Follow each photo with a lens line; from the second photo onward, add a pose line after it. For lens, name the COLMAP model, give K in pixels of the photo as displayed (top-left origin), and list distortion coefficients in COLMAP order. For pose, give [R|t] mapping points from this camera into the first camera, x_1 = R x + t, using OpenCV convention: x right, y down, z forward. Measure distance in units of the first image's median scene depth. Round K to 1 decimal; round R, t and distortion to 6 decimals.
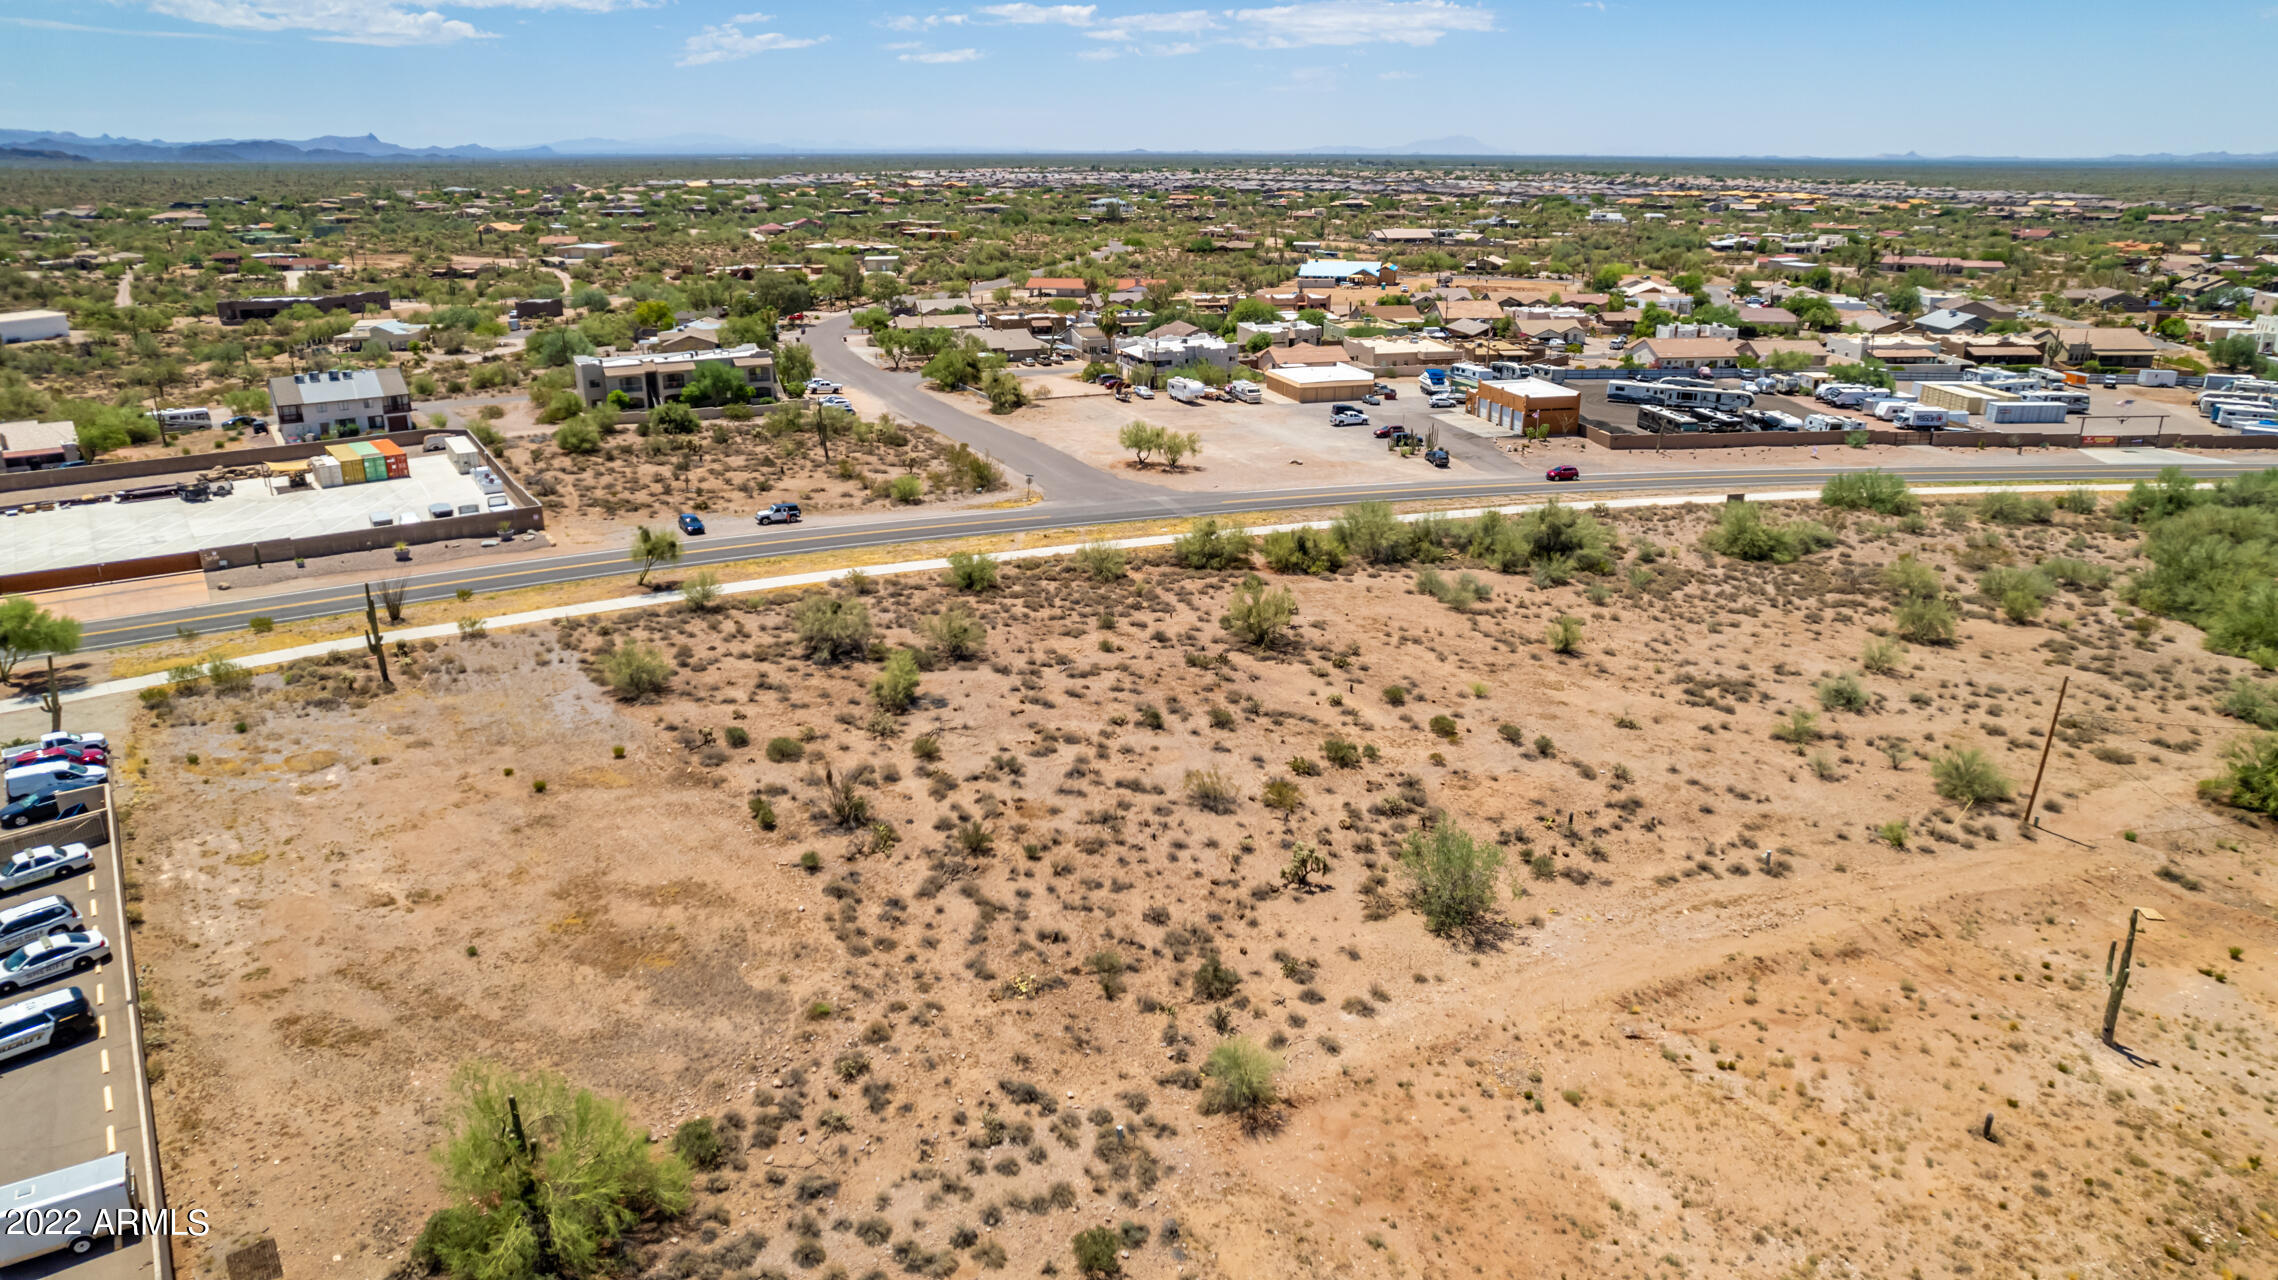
lens RADIAL K [[1465.0, 0, 1133.1], [0, 1465.0, 642.2], [0, 0, 1]] dist [-0.074268, 0.067516]
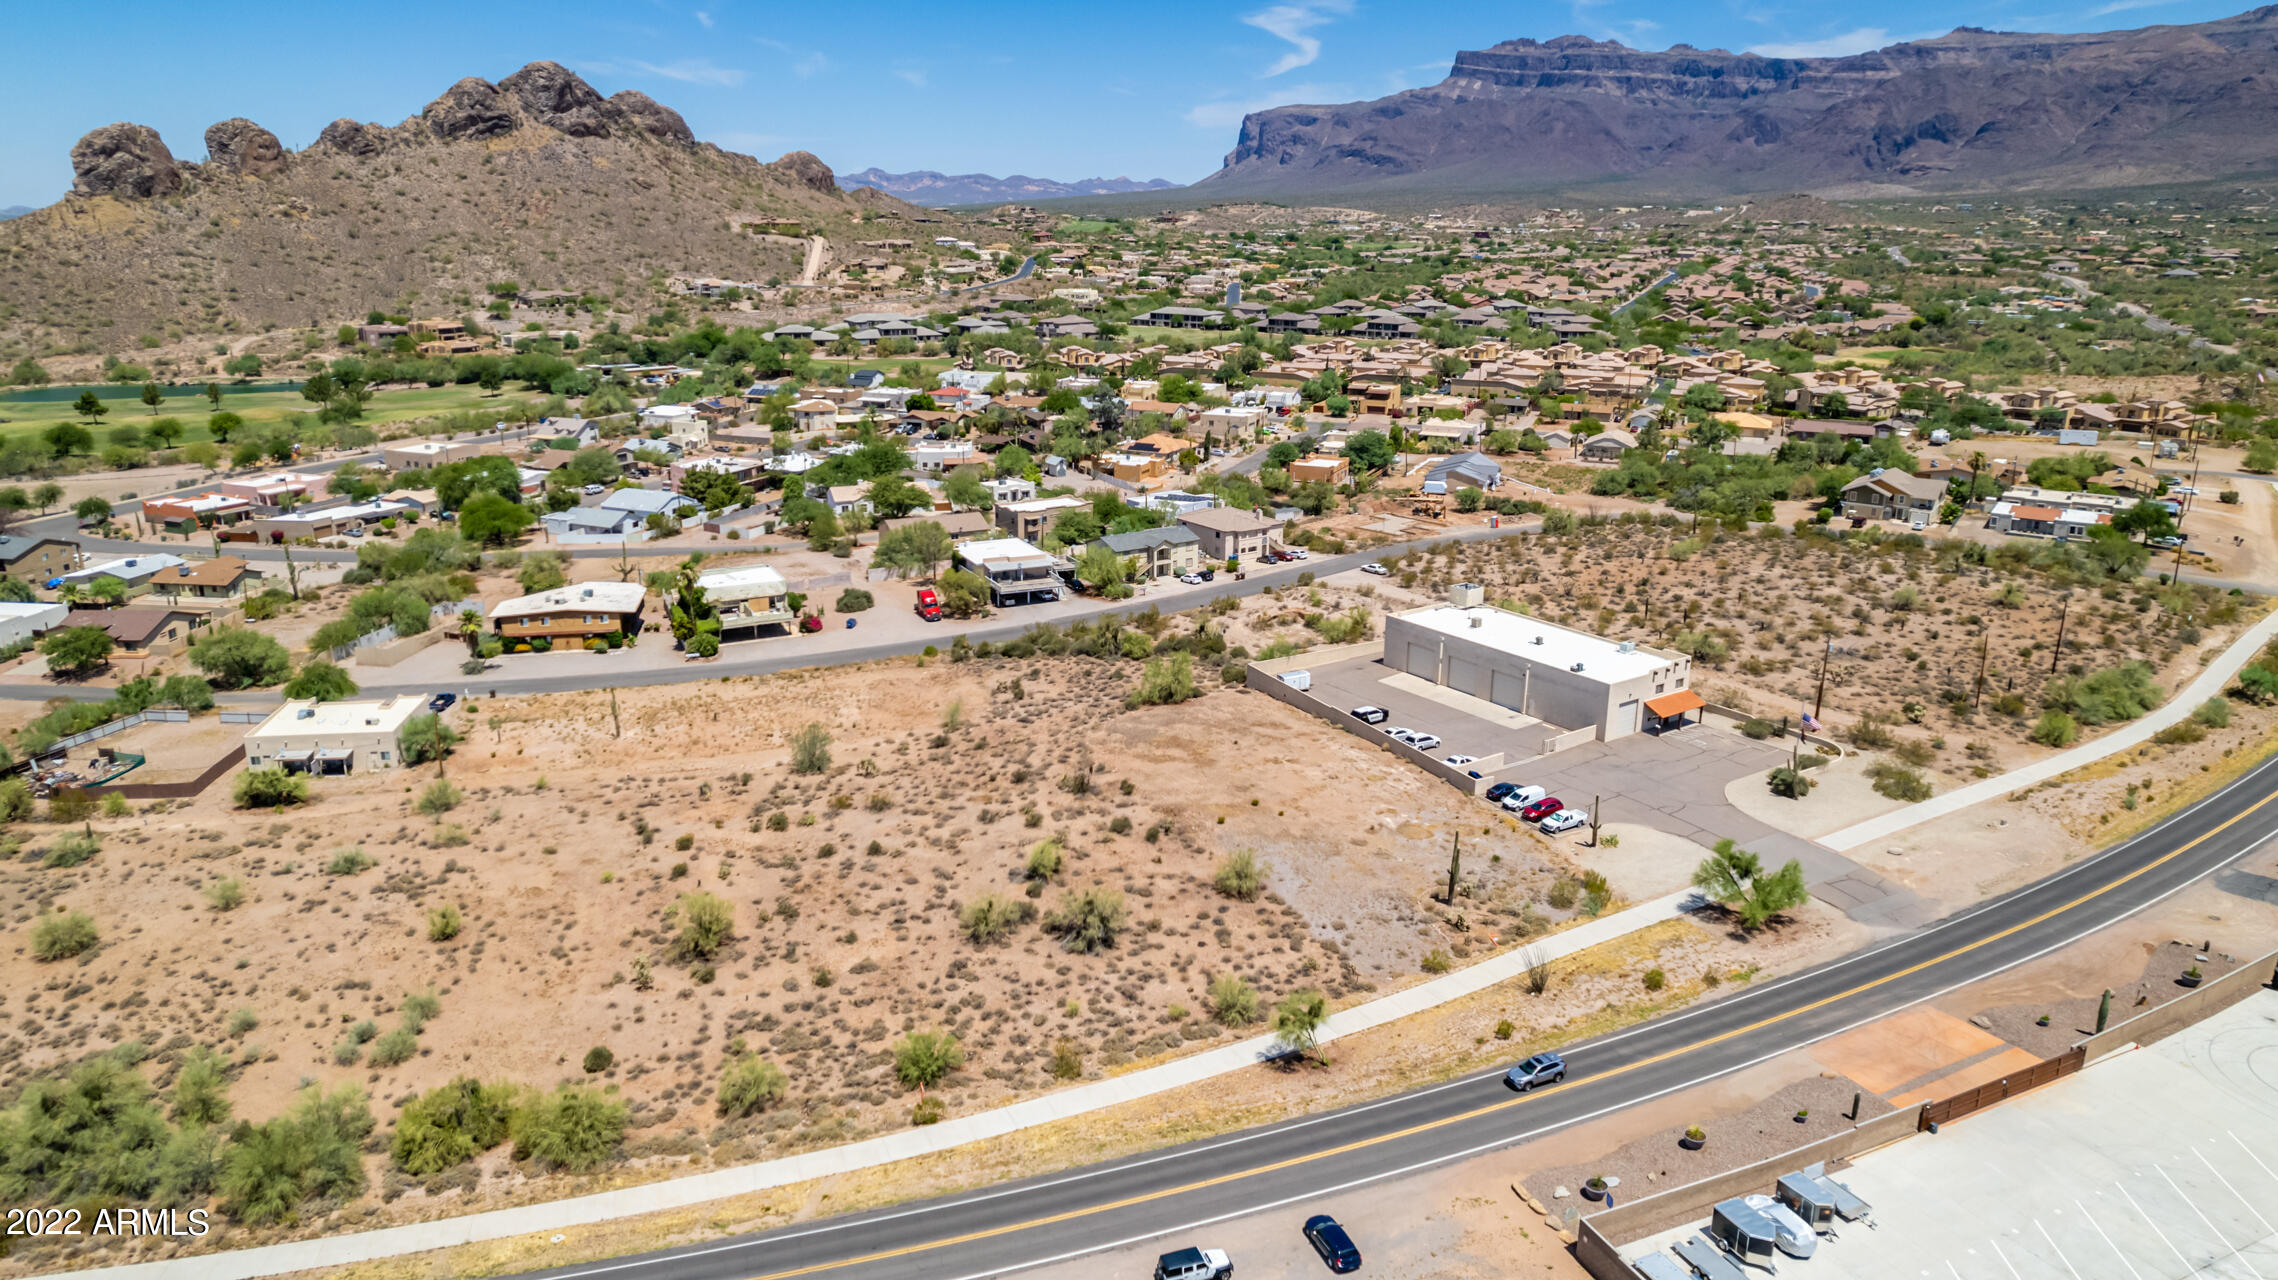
lens RADIAL K [[1507.2, 0, 1148.8], [0, 1507.2, 643.8], [0, 0, 1]] dist [-0.067657, 0.054112]
pose [[-0.988643, -0.044361, 0.143585, -0.402982], [0.047046, 0.816060, 0.576050, -0.839951], [-0.142728, 0.576263, -0.804705, 1.790210]]
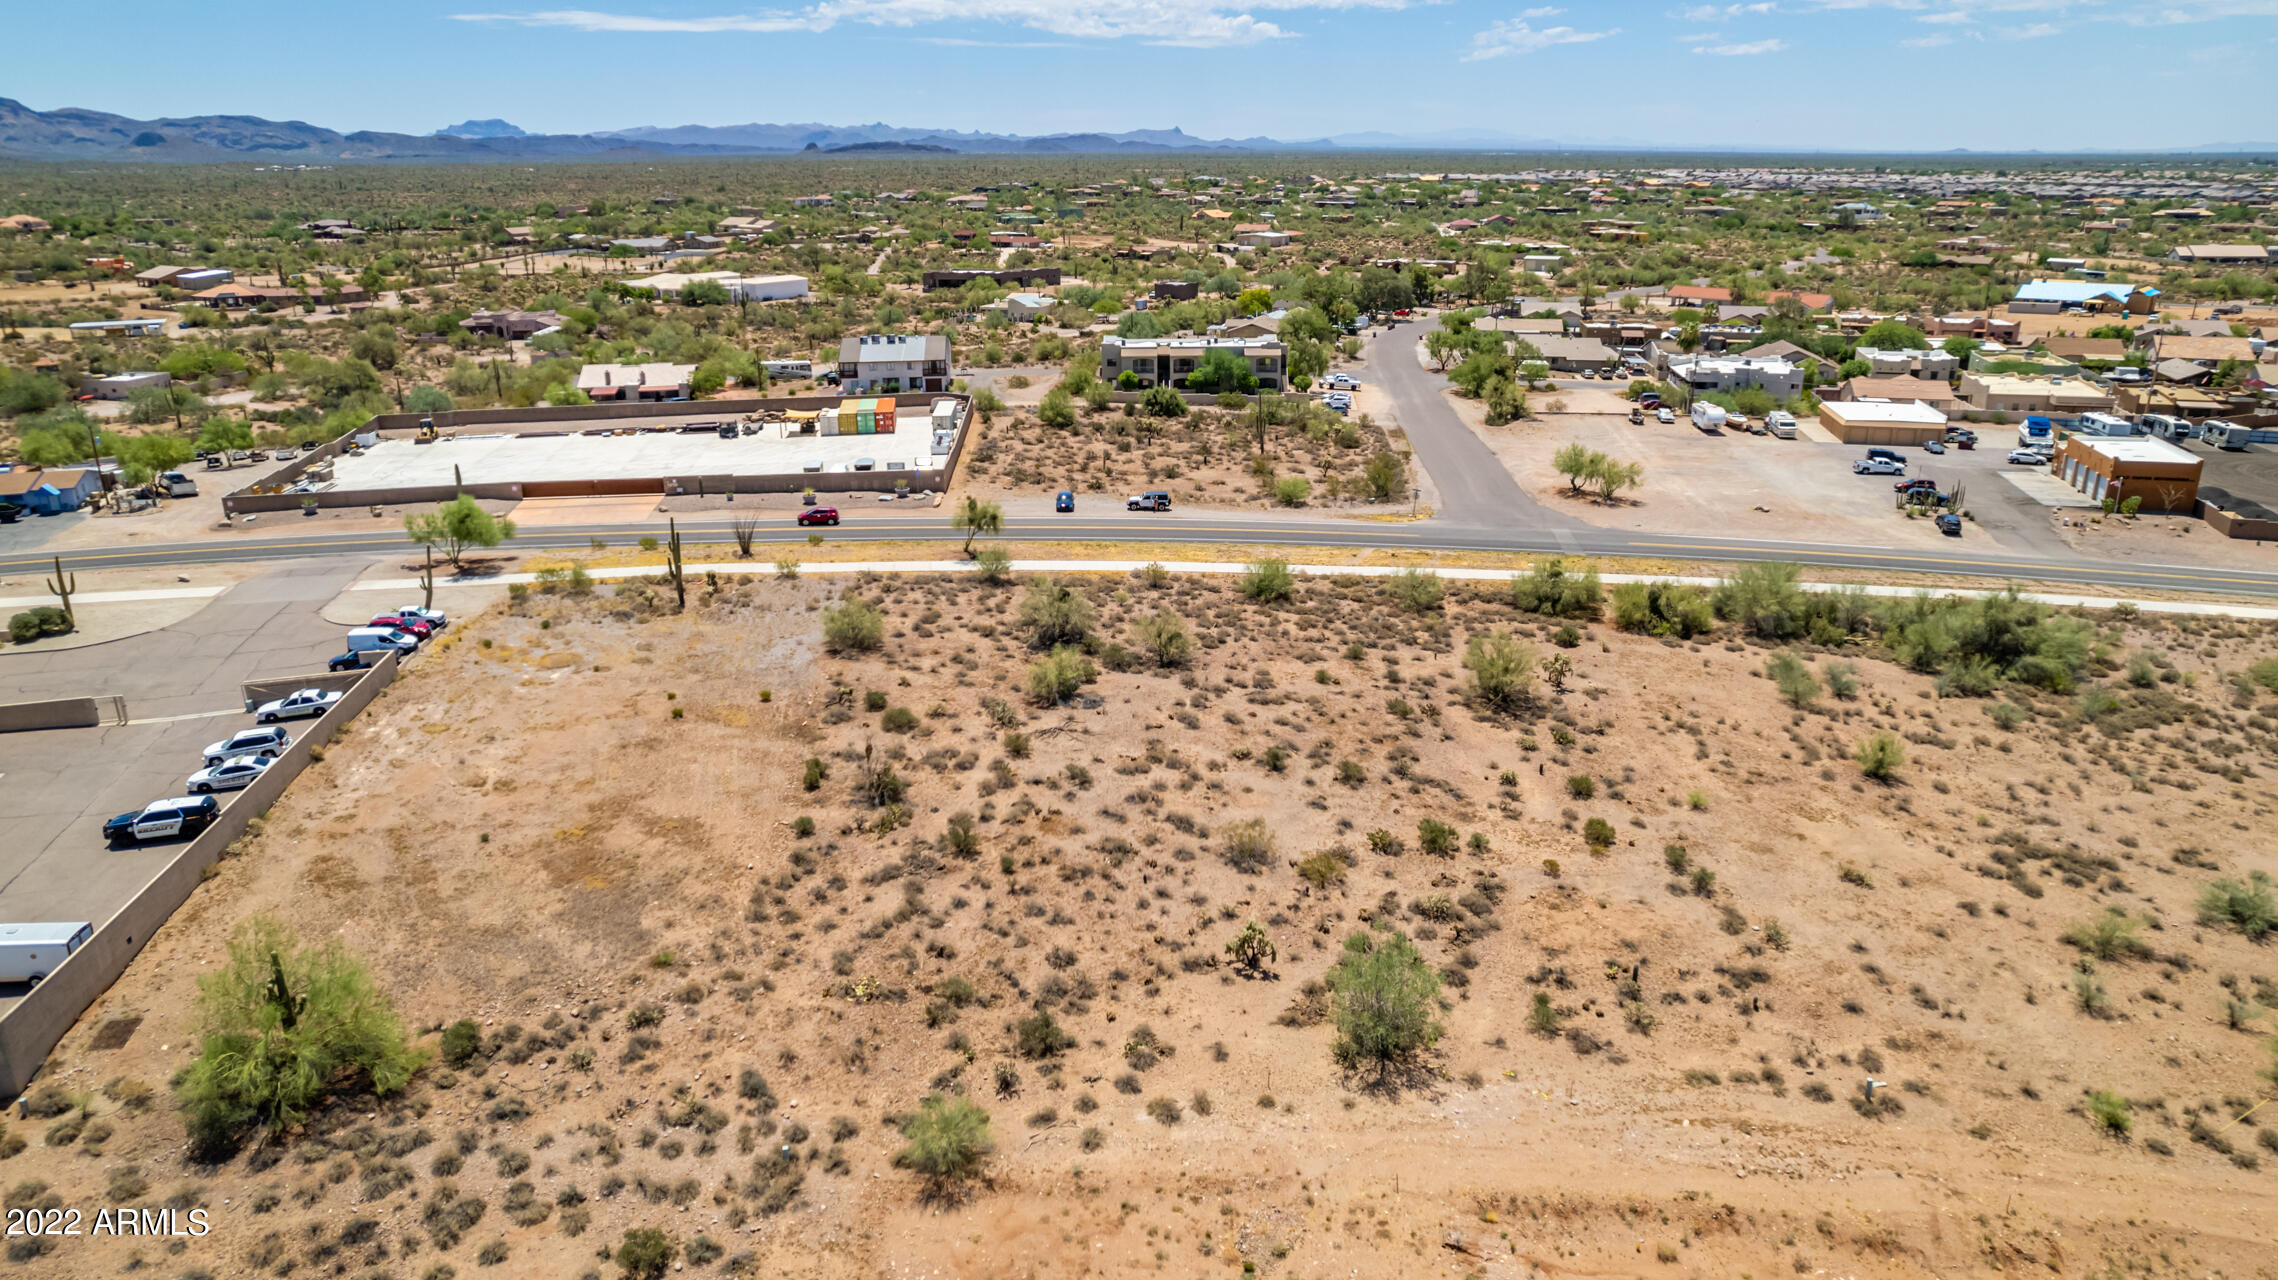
lens RADIAL K [[1465.0, 0, 1131.9], [0, 1465.0, 669.4], [0, 0, 1]] dist [-0.074268, 0.067516]
pose [[0.879683, 0.157329, -0.448783, 0.296488], [-0.148615, 0.987374, 0.054833, -0.035181], [0.451744, 0.018460, 0.891957, 0.121475]]
